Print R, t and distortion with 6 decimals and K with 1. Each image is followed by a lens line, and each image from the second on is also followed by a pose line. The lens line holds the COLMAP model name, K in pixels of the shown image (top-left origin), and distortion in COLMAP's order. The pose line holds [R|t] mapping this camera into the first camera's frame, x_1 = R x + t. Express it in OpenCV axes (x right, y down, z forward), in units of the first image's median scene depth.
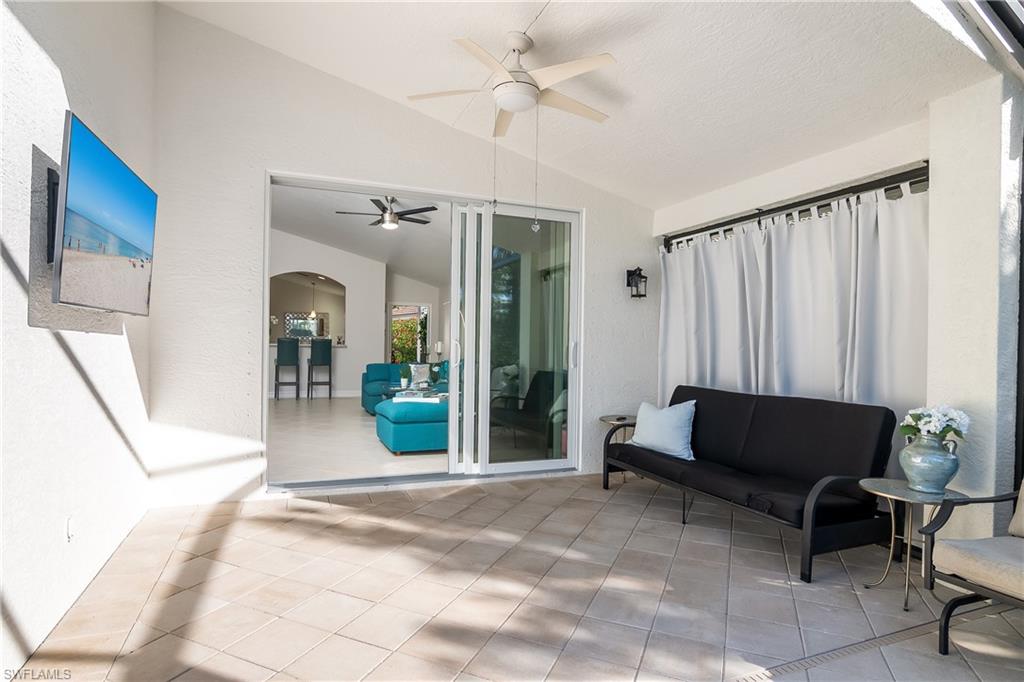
lens RADIAL K [[563.4, 0, 508.8], [0, 563.4, 345.9], [0, 0, 1]] dist [0.001213, -0.000169]
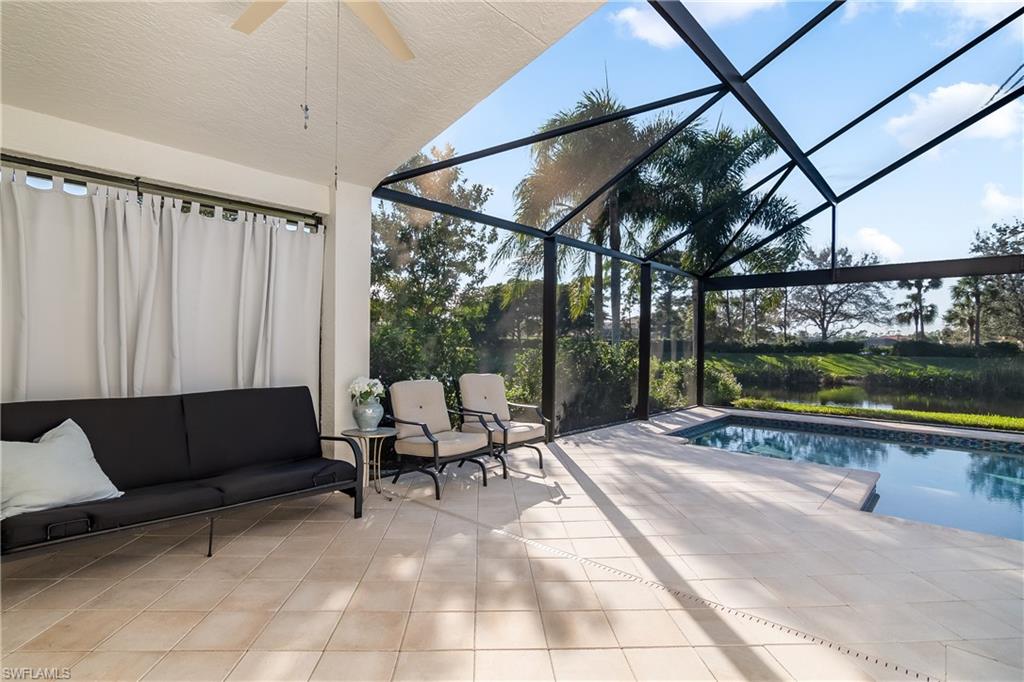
lens RADIAL K [[500.7, 0, 510.8], [0, 500.7, 346.4], [0, 0, 1]] dist [-0.015907, 0.001600]
pose [[-0.442654, -0.021223, 0.896441, -0.496709], [-0.015214, 0.999754, 0.016157, -0.011388], [-0.896564, -0.006487, -0.442868, 0.861524]]
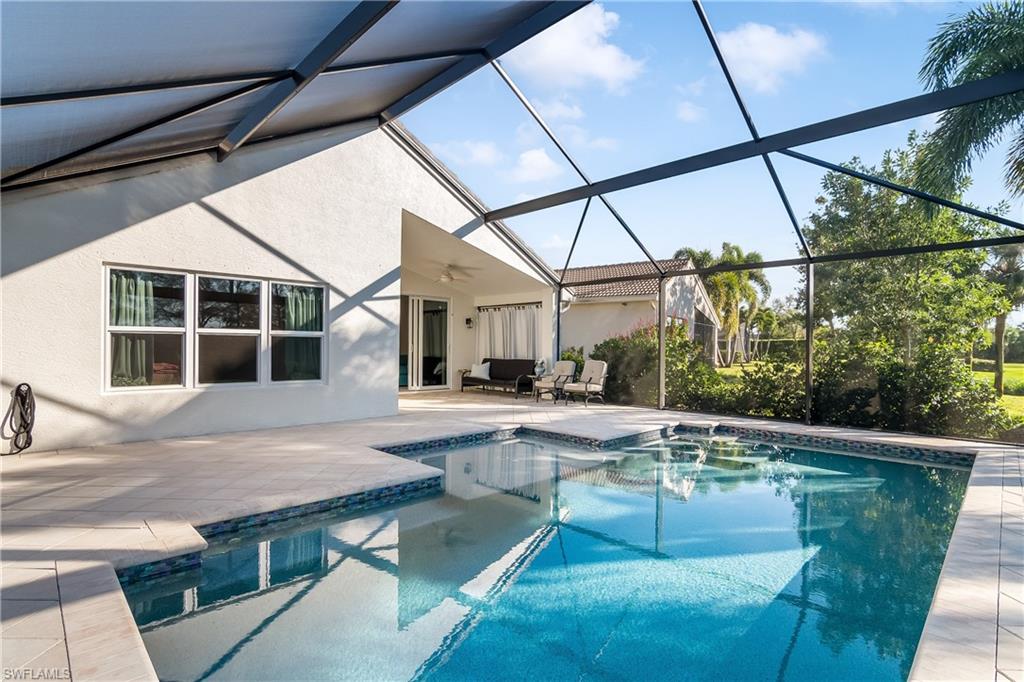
lens RADIAL K [[505.5, 0, 517.0], [0, 505.5, 345.4], [0, 0, 1]] dist [-0.030469, 0.001658]
pose [[0.918276, -0.004231, 0.395917, -0.712855], [0.004059, 0.999991, 0.001271, -0.001571], [-0.395919, 0.000440, 0.918285, -1.824904]]
